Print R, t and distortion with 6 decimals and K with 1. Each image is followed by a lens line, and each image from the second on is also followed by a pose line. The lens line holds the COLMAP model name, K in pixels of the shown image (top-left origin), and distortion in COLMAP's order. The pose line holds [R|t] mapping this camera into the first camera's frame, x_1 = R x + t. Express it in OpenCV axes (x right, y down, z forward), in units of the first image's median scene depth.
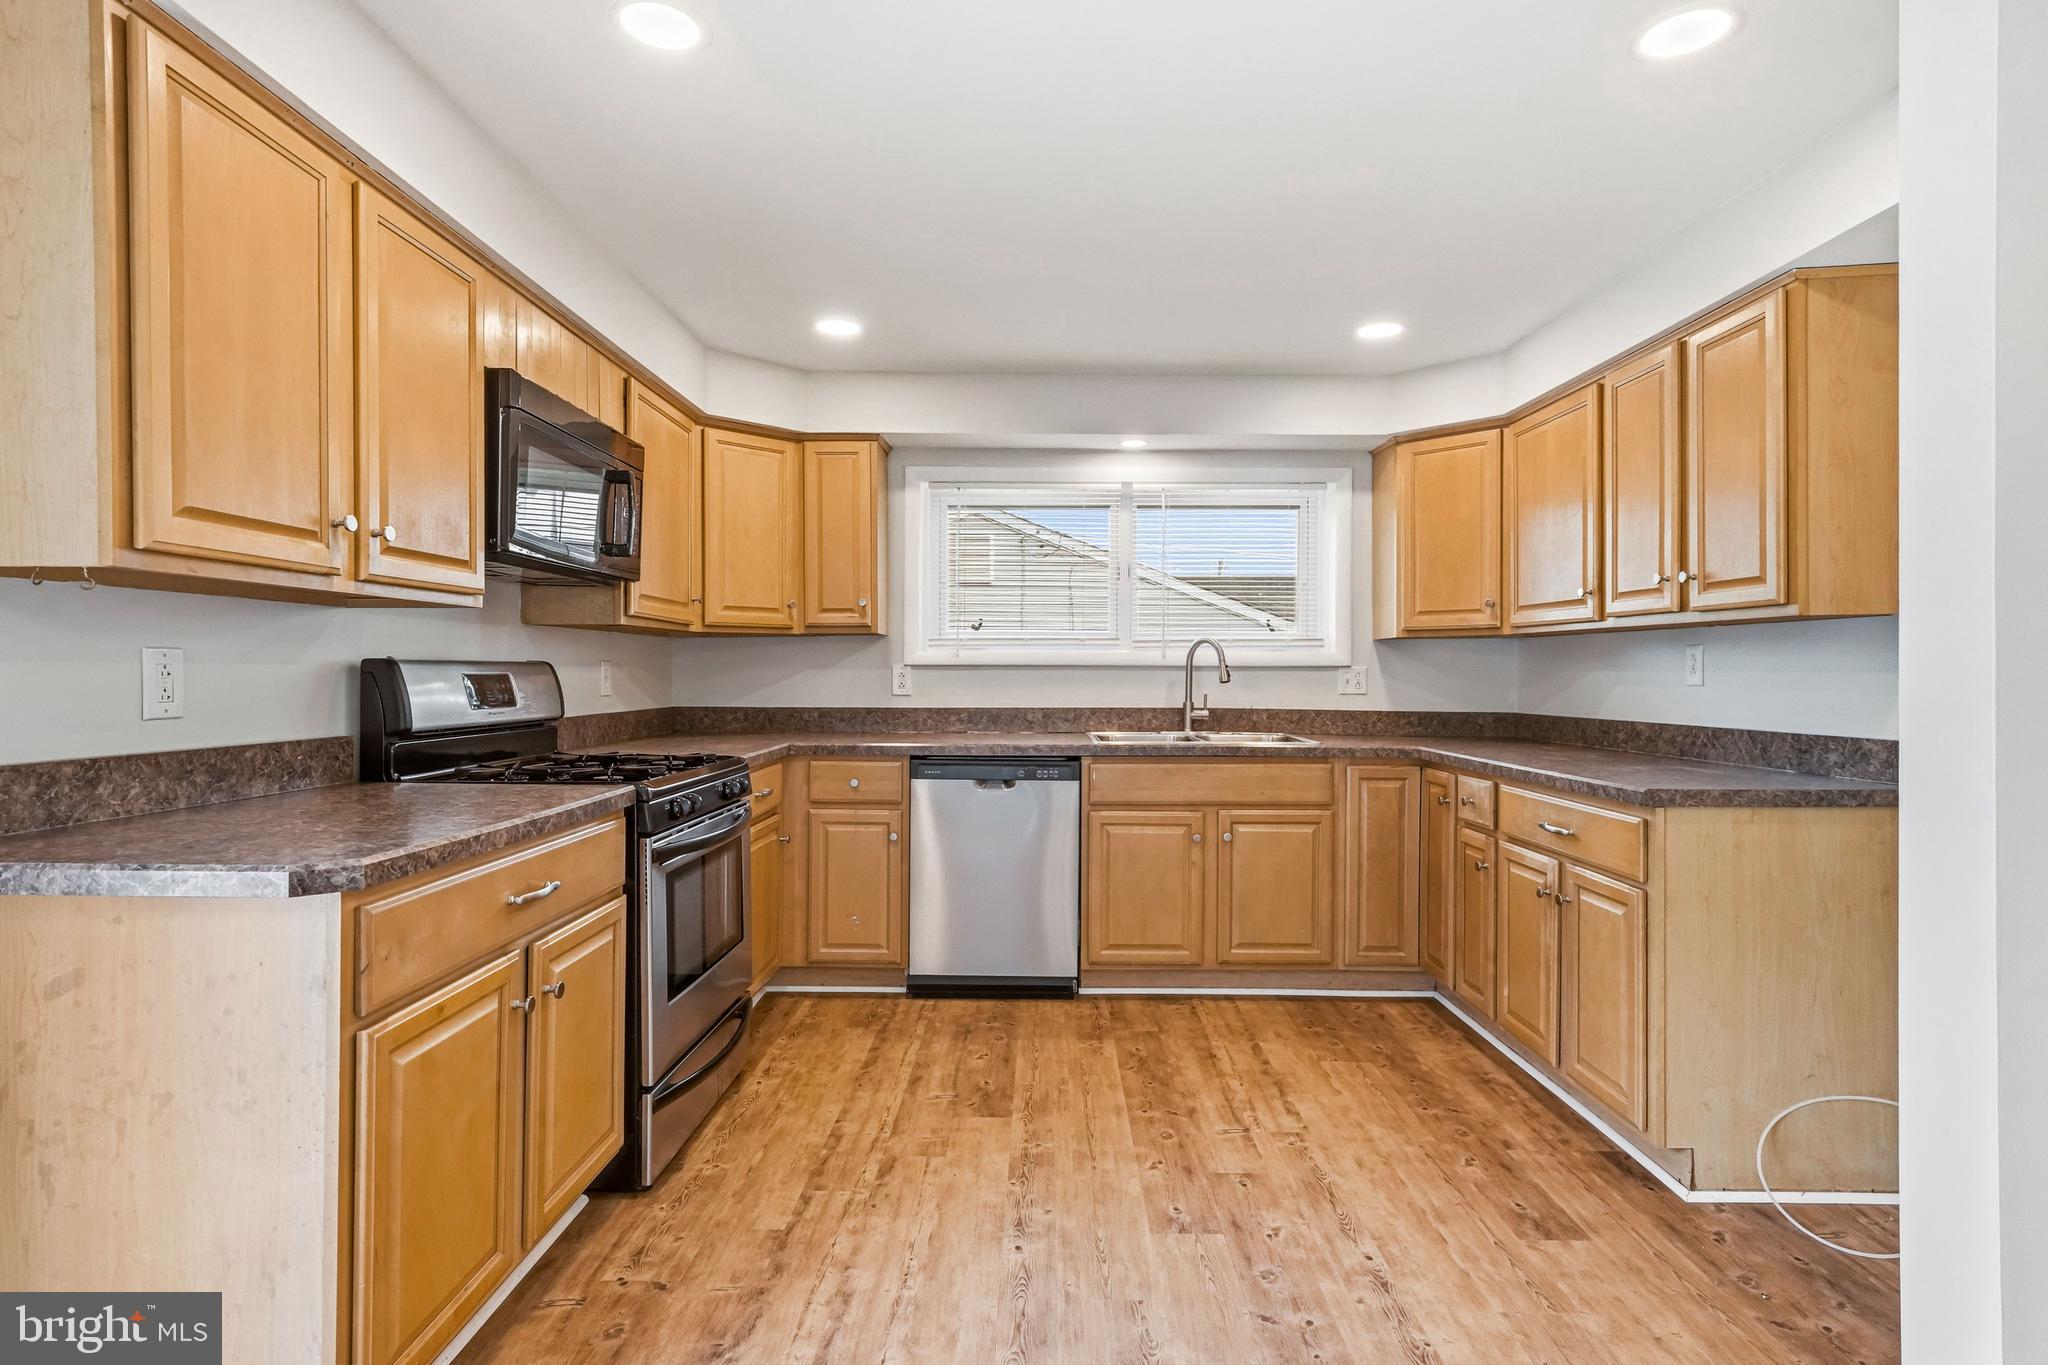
lens RADIAL K [[1035.9, 0, 1021.1], [0, 1035.9, 676.4], [0, 0, 1]] dist [0.006436, 0.000982]
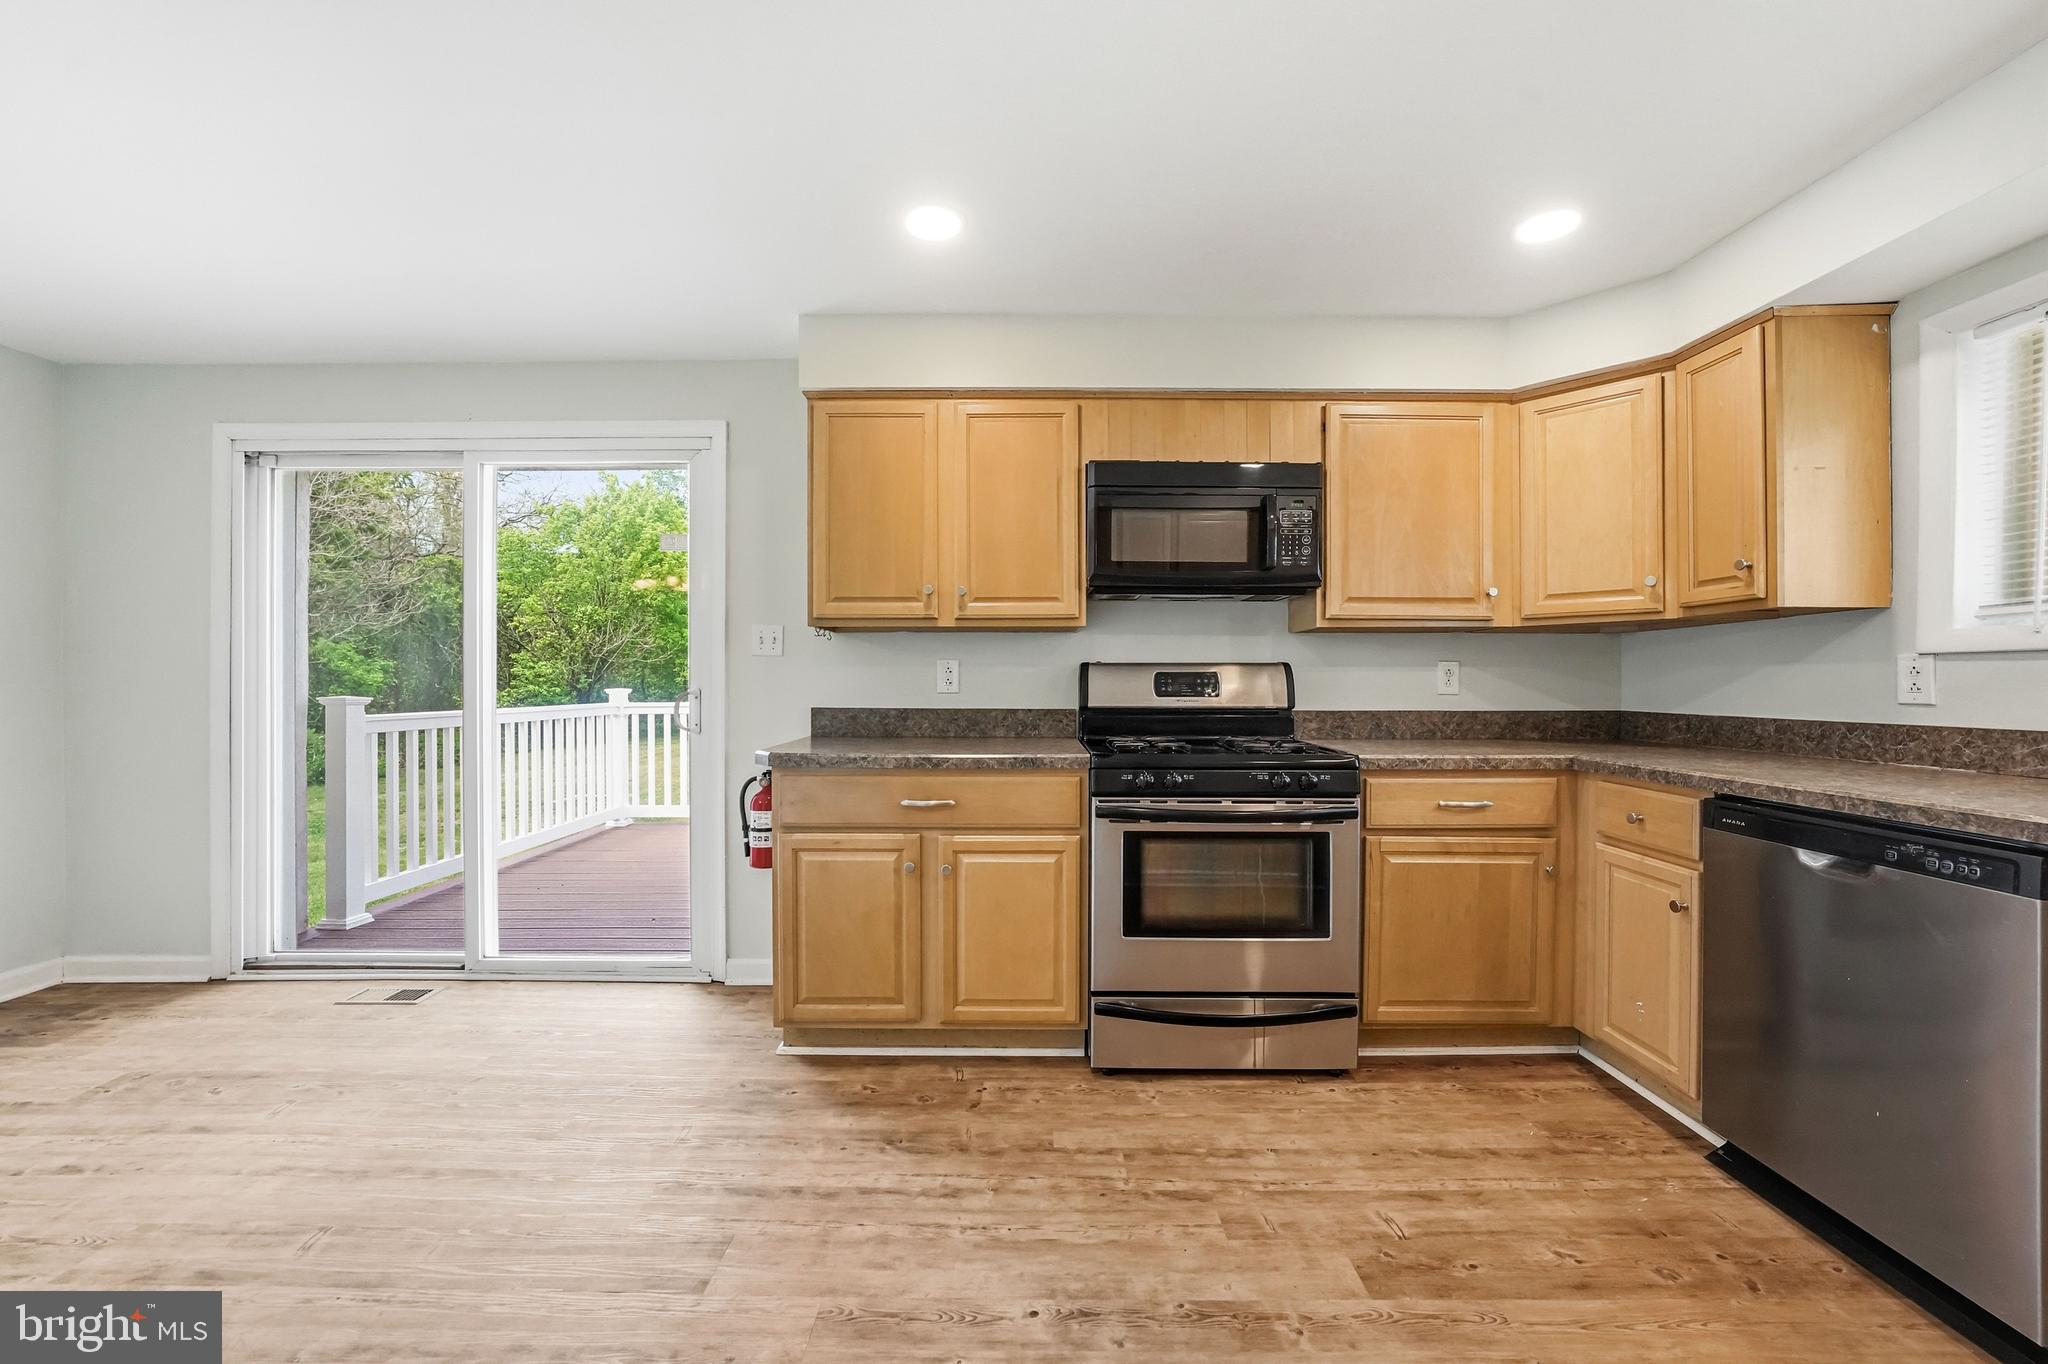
lens RADIAL K [[770.3, 0, 1024.0], [0, 770.3, 682.0], [0, 0, 1]] dist [-0.022649, 0.005679]
pose [[0.018571, -0.003505, -0.999821, 0.451987], [-0.005923, 0.999976, -0.003616, 0.014298], [0.999810, 0.005989, 0.018549, 0.689863]]
